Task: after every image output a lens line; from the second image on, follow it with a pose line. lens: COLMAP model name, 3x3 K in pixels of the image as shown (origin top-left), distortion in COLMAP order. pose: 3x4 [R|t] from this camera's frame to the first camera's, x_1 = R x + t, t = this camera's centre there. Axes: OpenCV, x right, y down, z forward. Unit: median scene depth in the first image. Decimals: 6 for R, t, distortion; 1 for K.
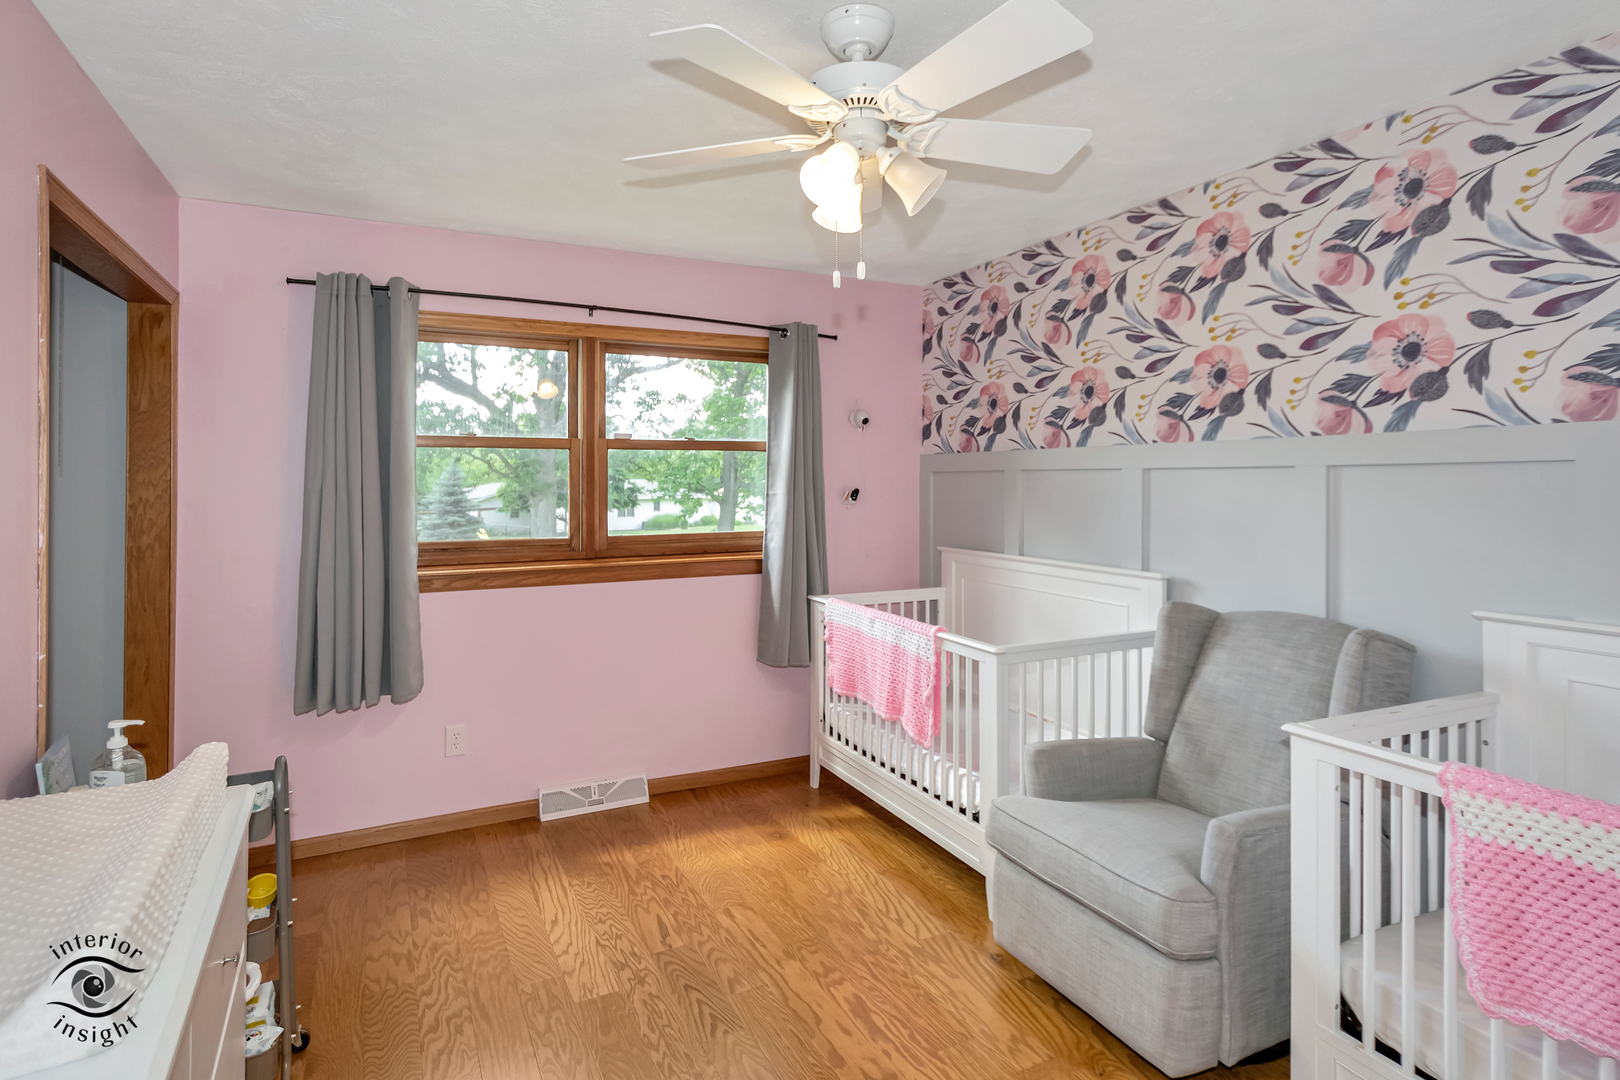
lens RADIAL K [[868.0, 0, 805.3], [0, 868.0, 488.8], [0, 0, 1]] dist [0.012900, -0.007676]
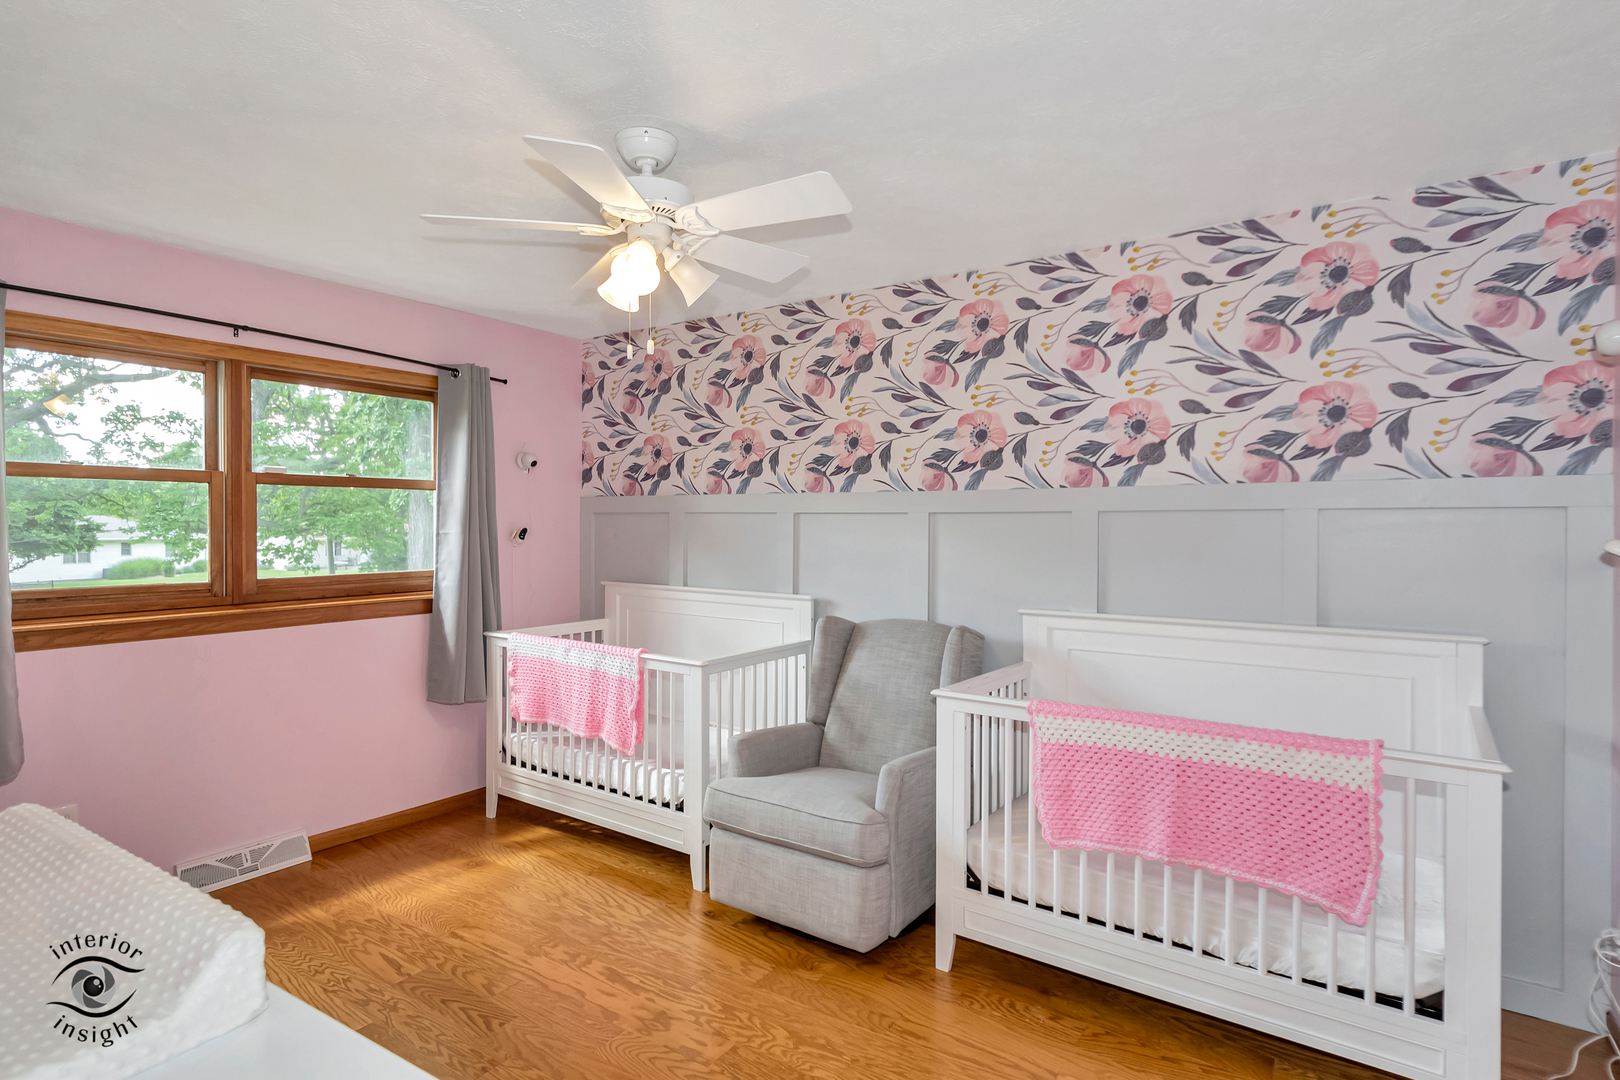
lens RADIAL K [[868.0, 0, 801.8], [0, 868.0, 533.0], [0, 0, 1]] dist [0.012900, -0.007676]
pose [[0.873524, 0.000589, 0.486781, -0.221856], [-0.002652, 0.999990, 0.003549, 0.001464], [-0.486775, -0.004391, 0.873517, -0.103218]]
